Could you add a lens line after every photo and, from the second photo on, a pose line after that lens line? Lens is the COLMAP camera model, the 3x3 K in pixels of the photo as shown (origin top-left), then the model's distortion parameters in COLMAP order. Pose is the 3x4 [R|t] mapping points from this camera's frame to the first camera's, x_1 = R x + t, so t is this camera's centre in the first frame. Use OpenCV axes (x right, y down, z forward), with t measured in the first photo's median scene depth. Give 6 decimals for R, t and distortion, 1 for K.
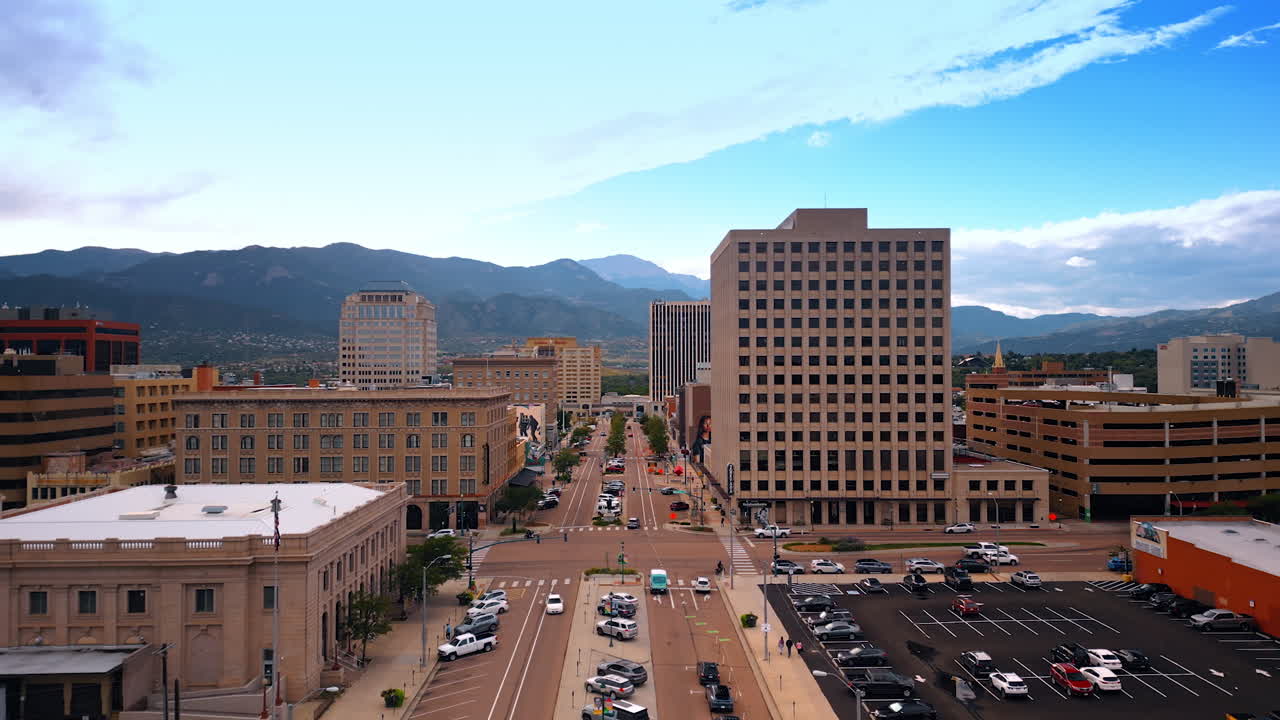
lens RADIAL K [[954.1, 0, 644.3], [0, 954.1, 361.0], [0, 0, 1]] dist [0.040867, -0.019725]
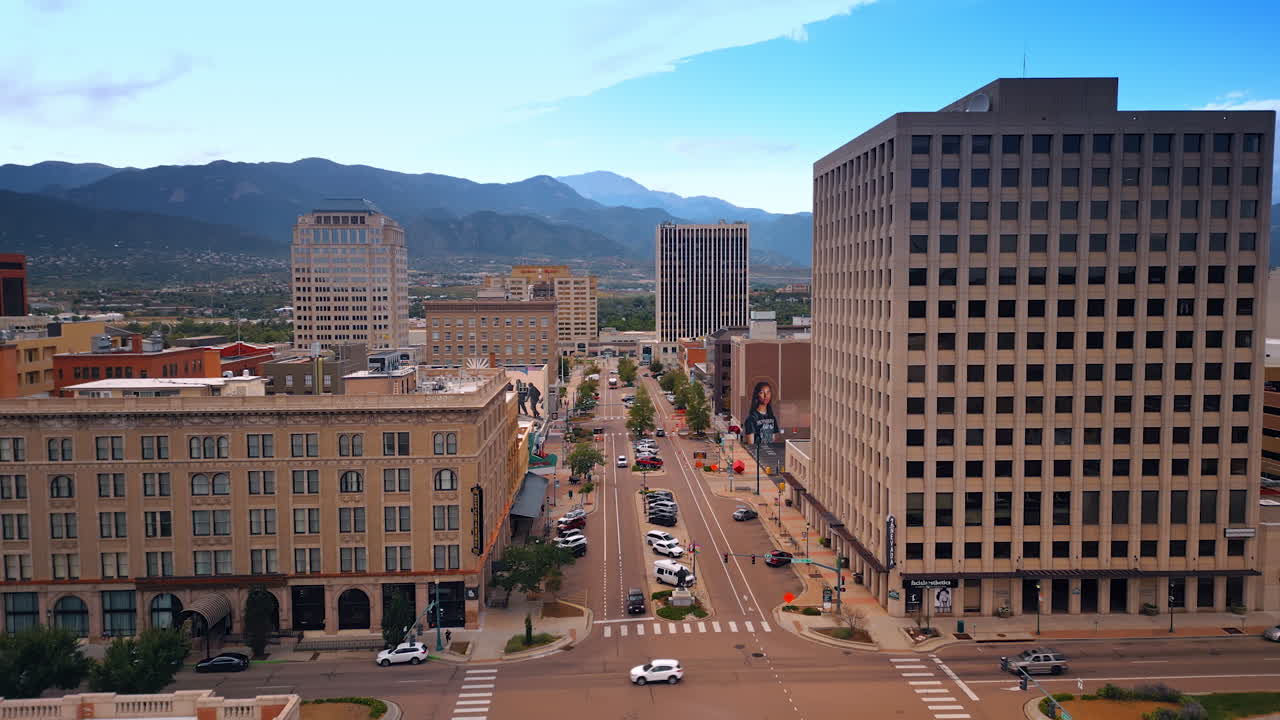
lens RADIAL K [[954.1, 0, 635.3], [0, 954.1, 361.0], [0, 0, 1]] dist [0.040867, -0.019725]
pose [[0.999911, -0.002082, 0.013188, -0.074827], [0.000954, 0.996384, 0.084965, -0.038063], [-0.013317, -0.084944, 0.996297, 0.414143]]
